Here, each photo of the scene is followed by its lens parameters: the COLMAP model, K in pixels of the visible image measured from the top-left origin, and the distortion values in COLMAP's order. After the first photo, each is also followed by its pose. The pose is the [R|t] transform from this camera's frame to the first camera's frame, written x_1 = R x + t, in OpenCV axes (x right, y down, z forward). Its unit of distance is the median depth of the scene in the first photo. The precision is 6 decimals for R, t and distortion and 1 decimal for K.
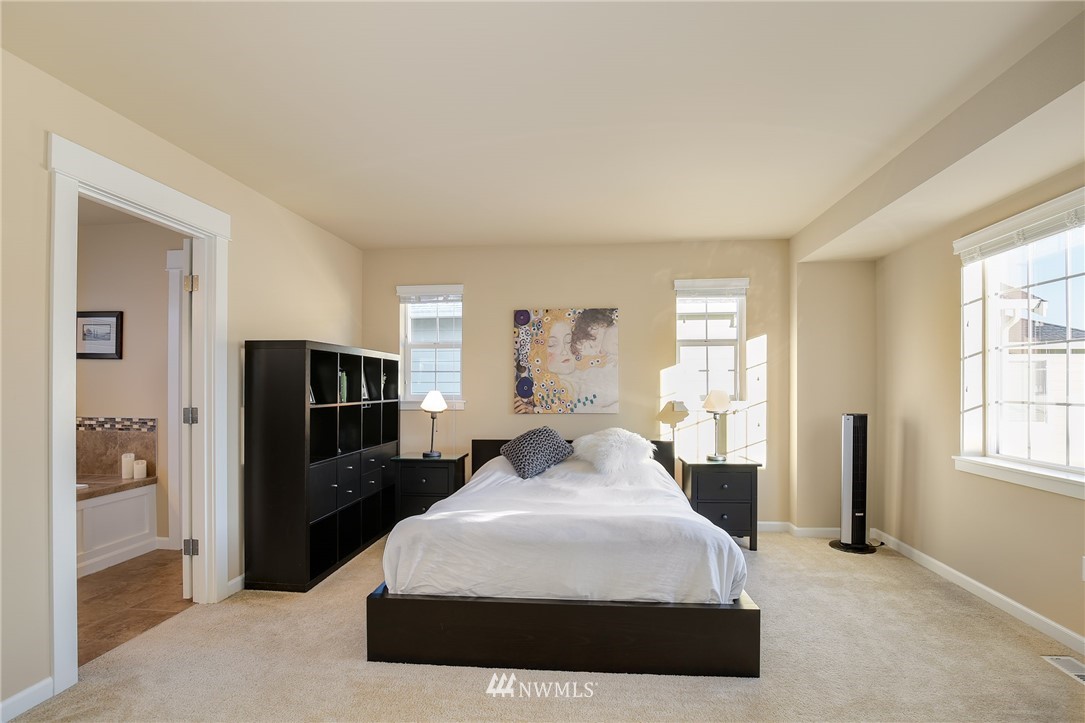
lens RADIAL K [[516.1, 0, 543.3], [0, 516.1, 384.5], [0, 0, 1]] dist [-0.001195, 0.002446]
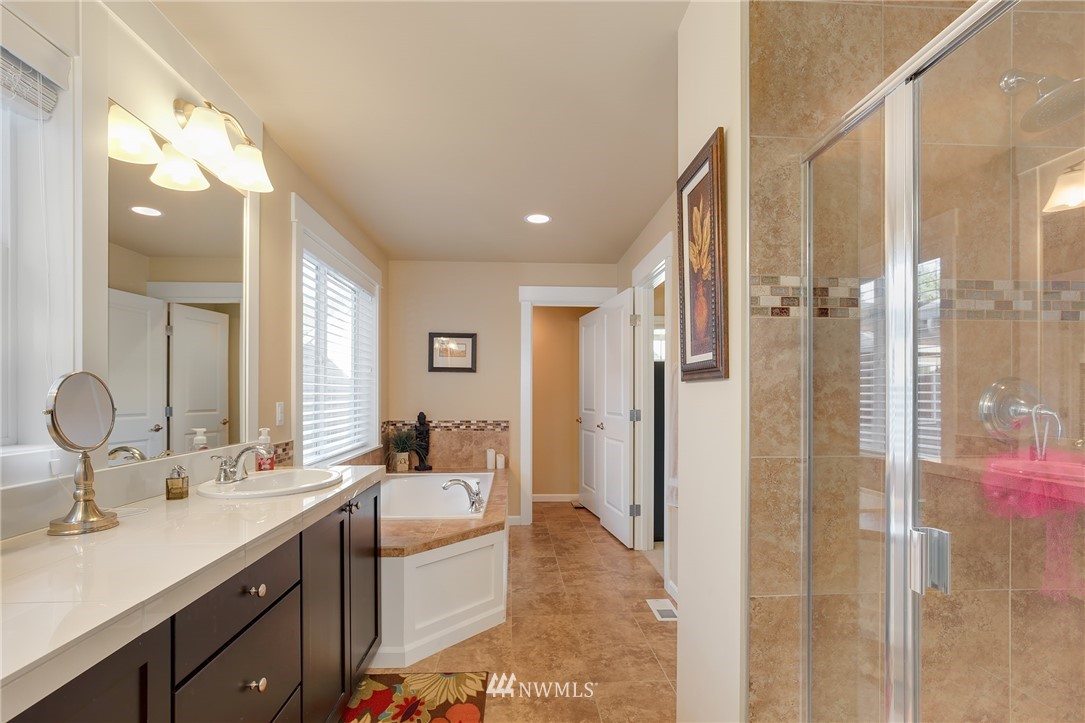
lens RADIAL K [[516.1, 0, 549.6], [0, 516.1, 394.8], [0, 0, 1]] dist [-0.001195, 0.002446]
pose [[0.985405, -0.003885, 0.170179, -0.853435], [0.003415, 0.999989, 0.003058, 0.000847], [-0.170189, -0.002432, 0.985408, -0.236179]]
